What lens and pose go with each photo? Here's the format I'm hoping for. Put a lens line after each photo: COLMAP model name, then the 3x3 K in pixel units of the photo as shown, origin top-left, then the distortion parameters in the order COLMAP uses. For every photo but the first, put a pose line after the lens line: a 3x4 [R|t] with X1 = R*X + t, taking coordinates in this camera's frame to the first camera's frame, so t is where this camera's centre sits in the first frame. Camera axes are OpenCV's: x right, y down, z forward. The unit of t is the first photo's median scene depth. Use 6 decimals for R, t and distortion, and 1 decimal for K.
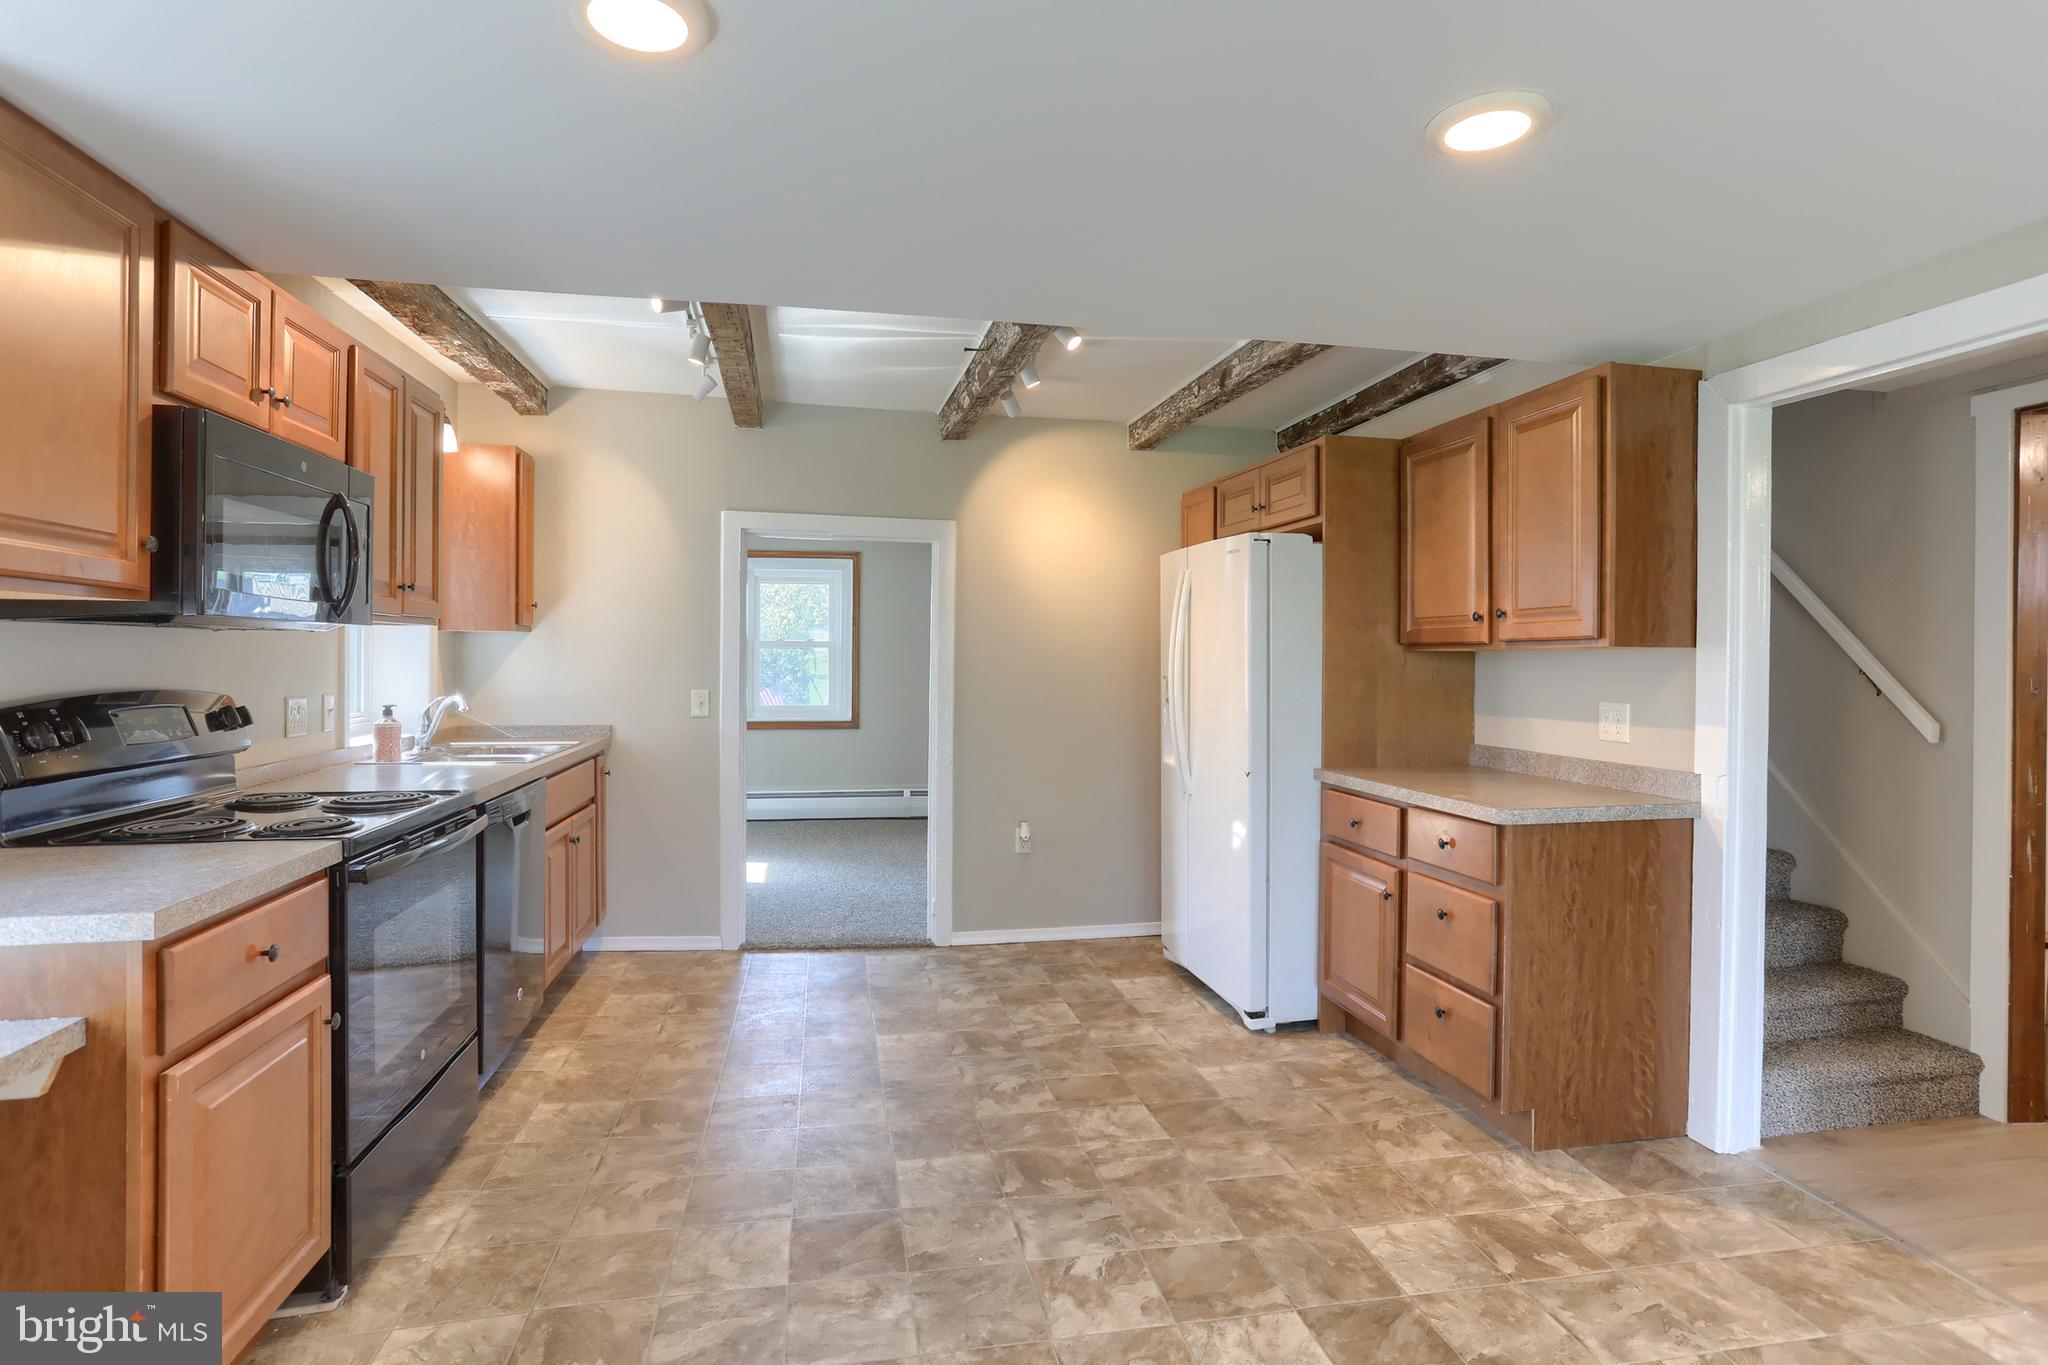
lens RADIAL K [[1016.1, 0, 1025.8], [0, 1016.1, 670.5], [0, 0, 1]] dist [-0.032096, 0.010453]
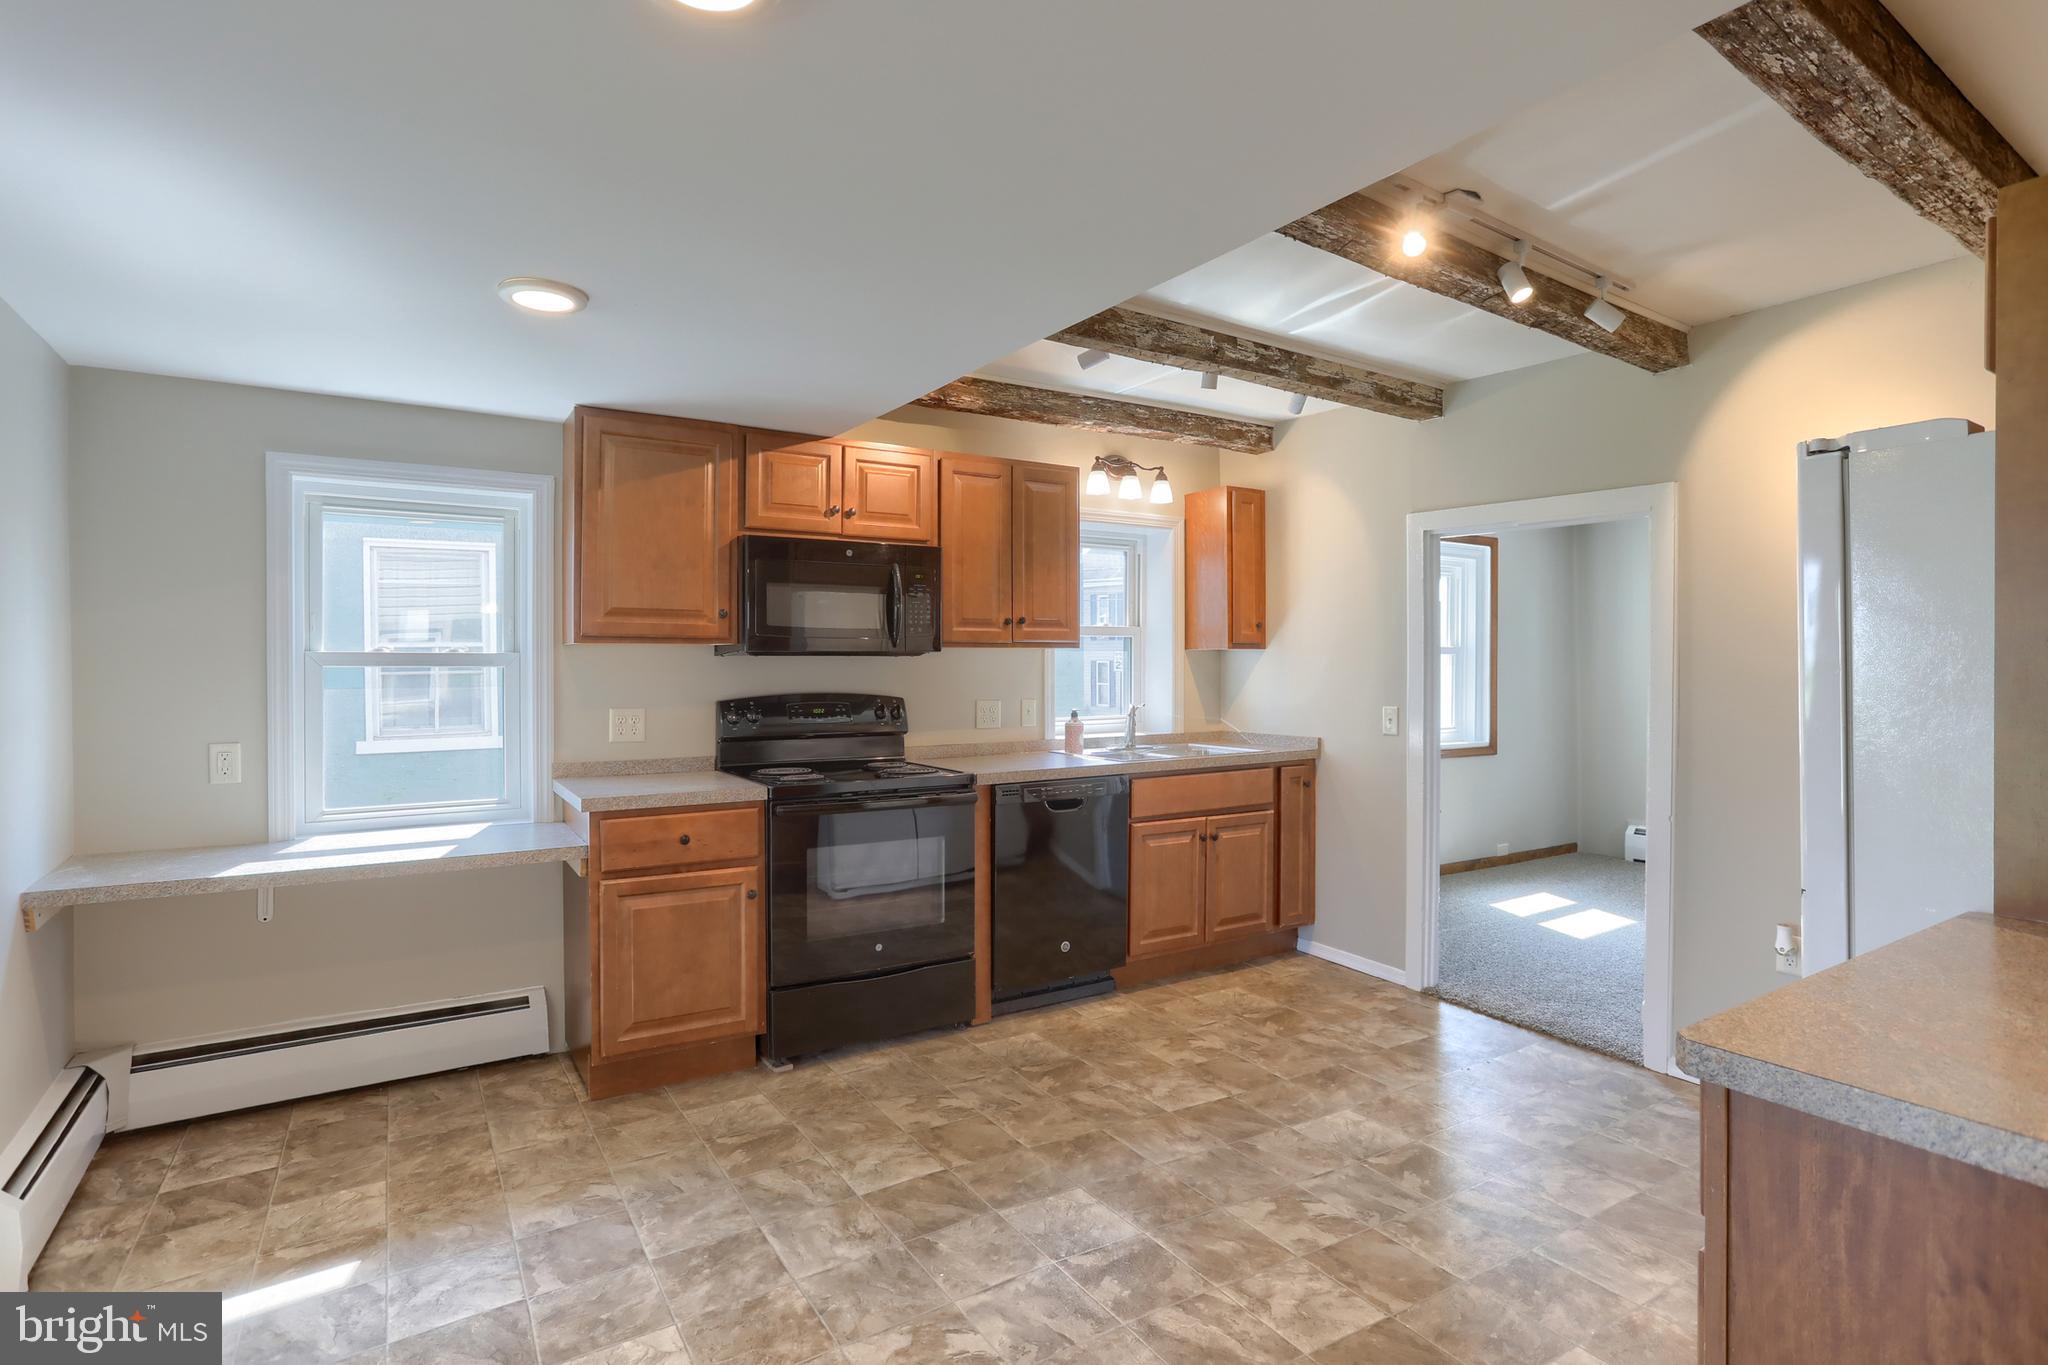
lens RADIAL K [[1016.1, 0, 1018.1], [0, 1016.1, 675.7], [0, 0, 1]] dist [-0.032096, 0.010453]
pose [[0.355935, -0.008581, -0.934471, 0.634995], [-0.003145, 0.999941, -0.010380, 0.004169], [0.934505, 0.006634, 0.355887, 0.497997]]
